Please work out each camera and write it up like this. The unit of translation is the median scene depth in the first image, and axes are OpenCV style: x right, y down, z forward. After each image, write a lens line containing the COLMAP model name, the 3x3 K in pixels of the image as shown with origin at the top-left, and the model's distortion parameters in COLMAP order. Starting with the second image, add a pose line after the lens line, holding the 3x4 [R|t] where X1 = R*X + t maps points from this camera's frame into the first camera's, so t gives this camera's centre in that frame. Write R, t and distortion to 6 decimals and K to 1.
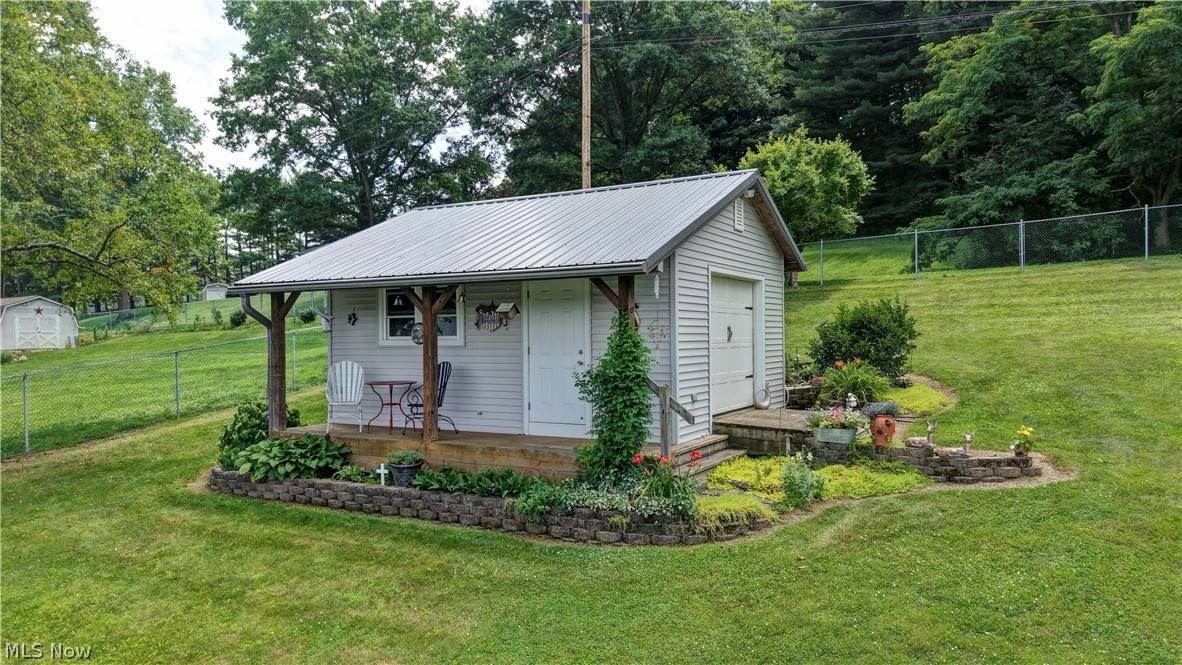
lens RADIAL K [[784.4, 0, 591.0], [0, 784.4, 332.5], [0, 0, 1]] dist [0.046944, -0.041483]
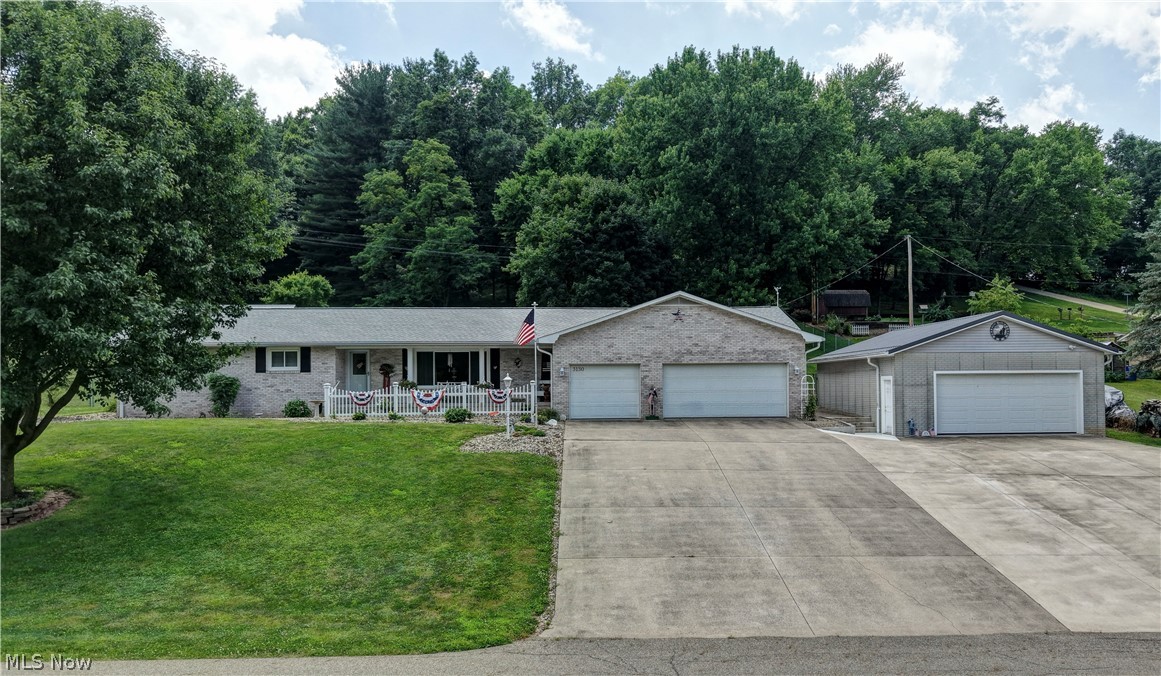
lens RADIAL K [[859.6, 0, 610.9], [0, 859.6, 391.4], [0, 0, 1]] dist [0.003595, -0.003495]
pose [[0.827869, 0.001289, 0.560920, -0.470715], [-0.002001, 0.999998, 0.000654, 0.131116], [-0.560918, -0.001664, 0.827870, -1.840608]]
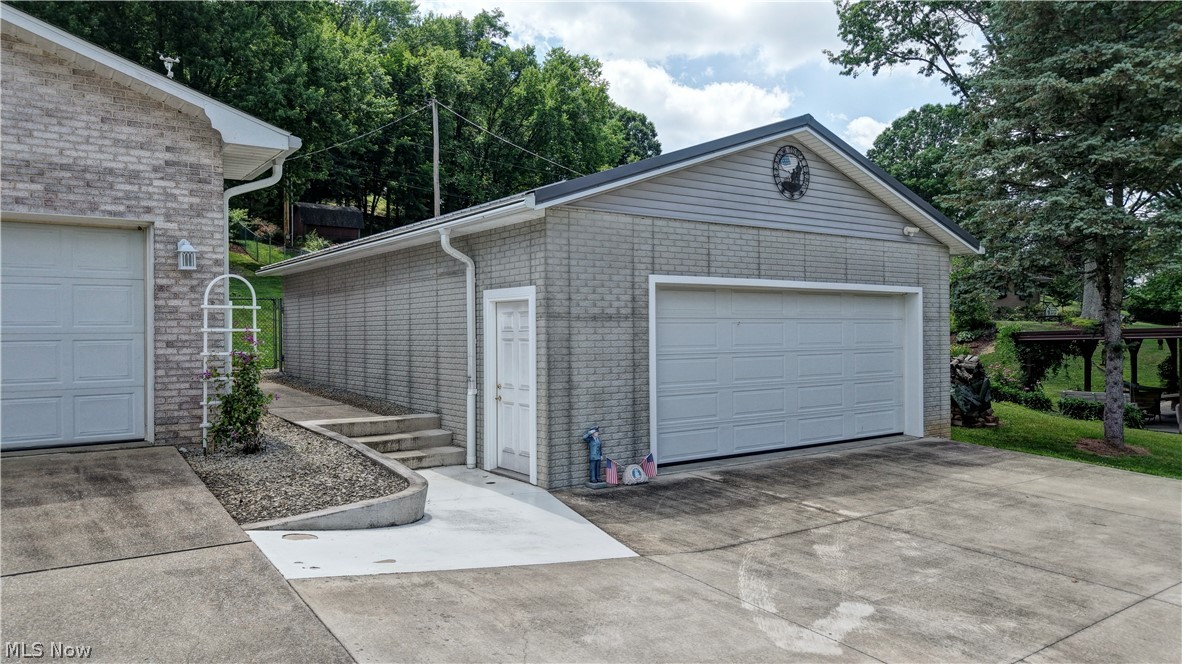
lens RADIAL K [[805.0, 0, 591.0], [0, 805.0, 332.0], [0, 0, 1]] dist [-0.002274, -0.004142]
pose [[0.377512, 0.009490, 0.925956, 0.166890], [-0.000621, 0.999950, -0.009996, 0.131966], [-0.926004, 0.003199, 0.377499, -1.269883]]
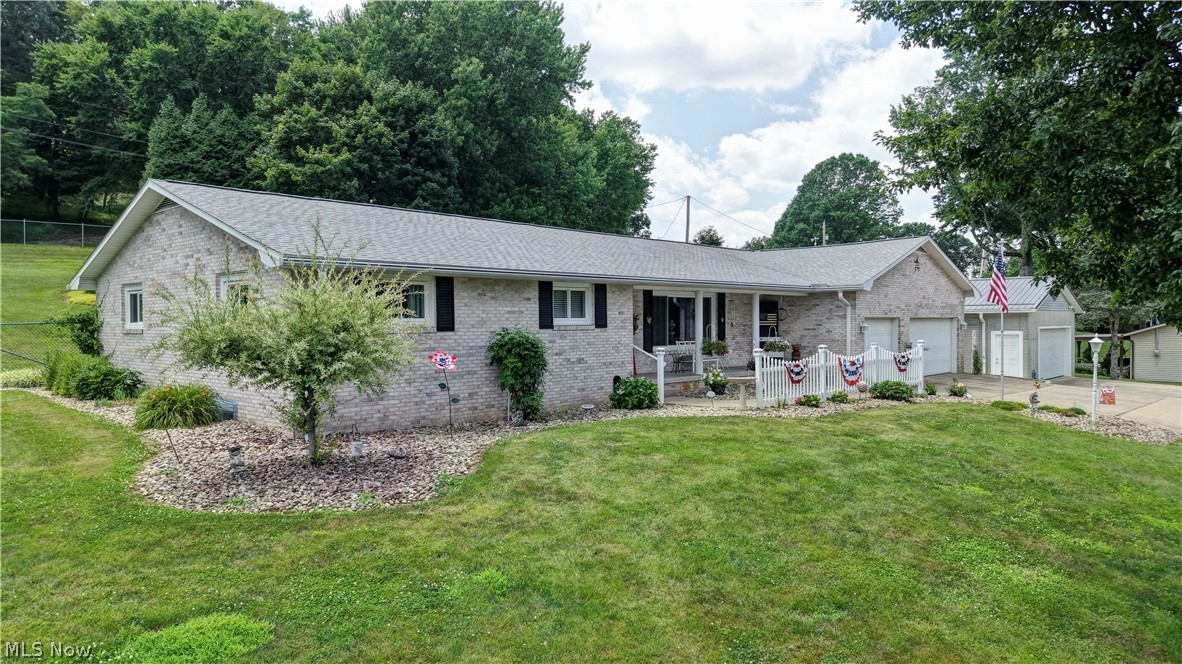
lens RADIAL K [[790.0, 0, 586.0], [0, 790.0, 344.2], [0, 0, 1]] dist [-0.001166, -0.003854]
pose [[0.196181, -0.018332, 0.980396, -0.772354], [0.001871, 0.999830, 0.018321, 0.108089], [-0.980566, -0.001760, 0.196182, -0.749636]]
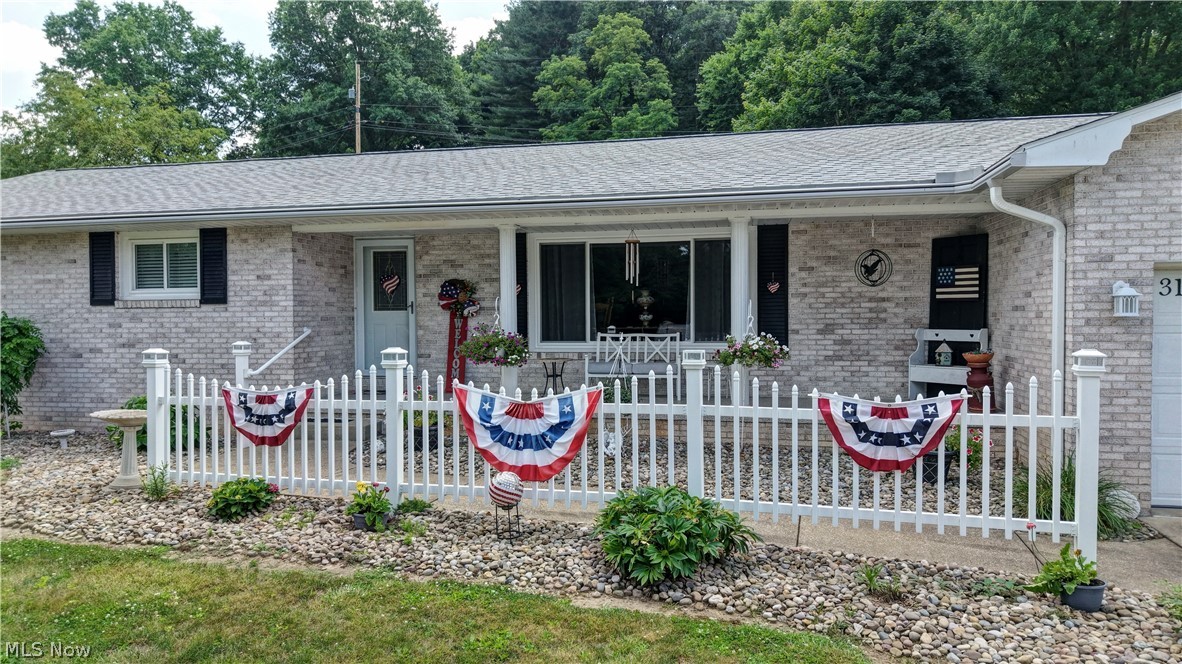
lens RADIAL K [[784.4, 0, 591.0], [0, 784.4, 332.0], [0, 0, 1]] dist [0.046944, -0.041483]
pose [[0.941501, -0.002485, 0.337000, -0.117682], [-0.003711, 0.999836, 0.017741, 0.112372], [-0.336988, -0.017954, 0.941338, -1.040333]]
